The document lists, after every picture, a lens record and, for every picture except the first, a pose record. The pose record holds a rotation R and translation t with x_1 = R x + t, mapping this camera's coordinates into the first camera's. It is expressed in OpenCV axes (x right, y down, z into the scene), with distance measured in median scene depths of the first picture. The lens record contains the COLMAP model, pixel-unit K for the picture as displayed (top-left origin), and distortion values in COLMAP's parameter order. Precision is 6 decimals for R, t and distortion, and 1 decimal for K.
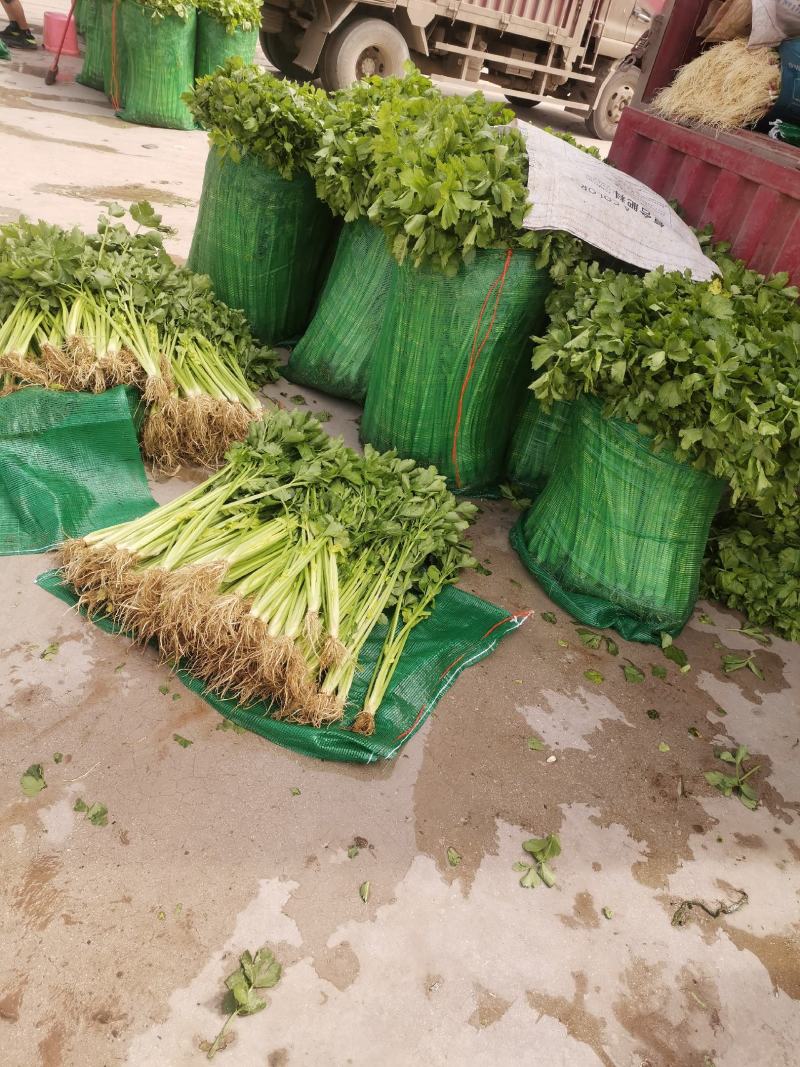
lens RADIAL K [[791.0, 0, 400.0], [0, 791.0, 533.5], [0, 0, 1]] dist [0.111712, -0.141880]
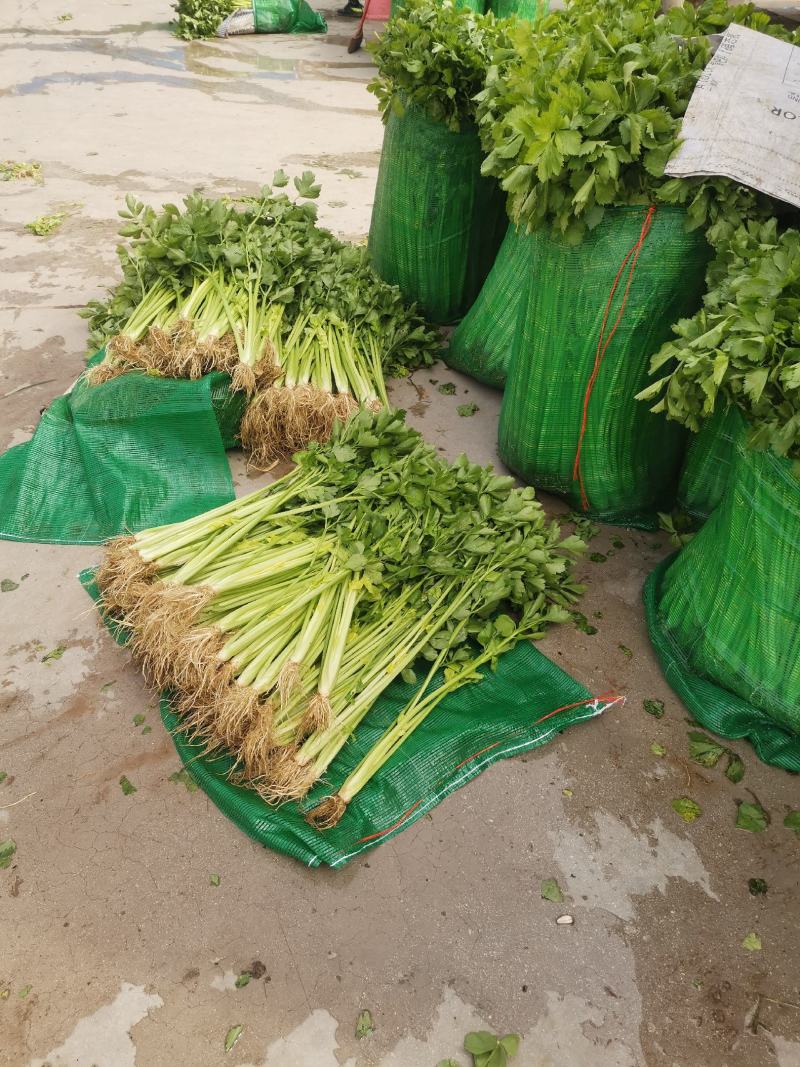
lens RADIAL K [[791.0, 0, 400.0], [0, 791.0, 533.5], [0, 0, 1]] dist [0.111712, -0.141880]
pose [[0.915373, 0.115686, -0.385627, 0.245925], [-0.097856, 0.993035, 0.065623, -0.083736], [0.390533, -0.022333, 0.920318, 0.228226]]
